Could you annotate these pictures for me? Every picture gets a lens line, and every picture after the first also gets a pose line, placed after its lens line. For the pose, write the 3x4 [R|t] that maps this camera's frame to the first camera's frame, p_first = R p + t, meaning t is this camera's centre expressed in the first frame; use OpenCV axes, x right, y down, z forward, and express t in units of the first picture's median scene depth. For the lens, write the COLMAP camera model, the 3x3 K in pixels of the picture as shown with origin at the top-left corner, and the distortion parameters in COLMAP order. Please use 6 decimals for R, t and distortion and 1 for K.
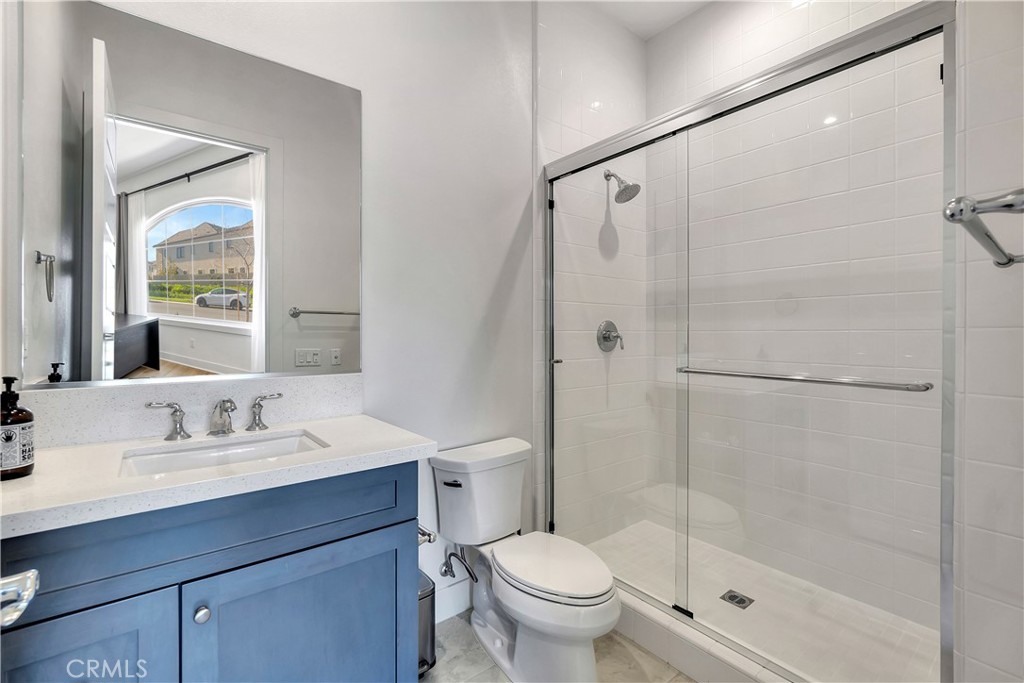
lens RADIAL K [[441.6, 0, 512.6], [0, 441.6, 335.7], [0, 0, 1]] dist [0.000355, 0.000992]
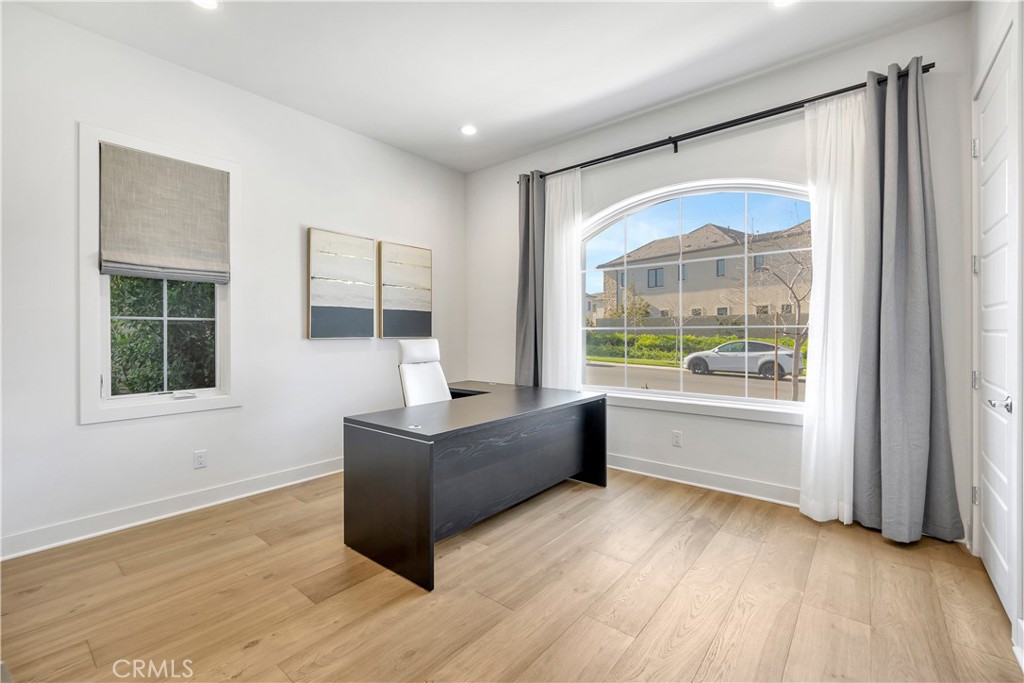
lens RADIAL K [[441.6, 0, 512.0], [0, 441.6, 338.0], [0, 0, 1]] dist [0.000355, 0.000992]
pose [[0.997056, -0.017091, 0.074751, -0.979729], [0.018384, 0.999692, -0.016642, -0.106109], [-0.074443, 0.017967, 0.997063, 0.457593]]
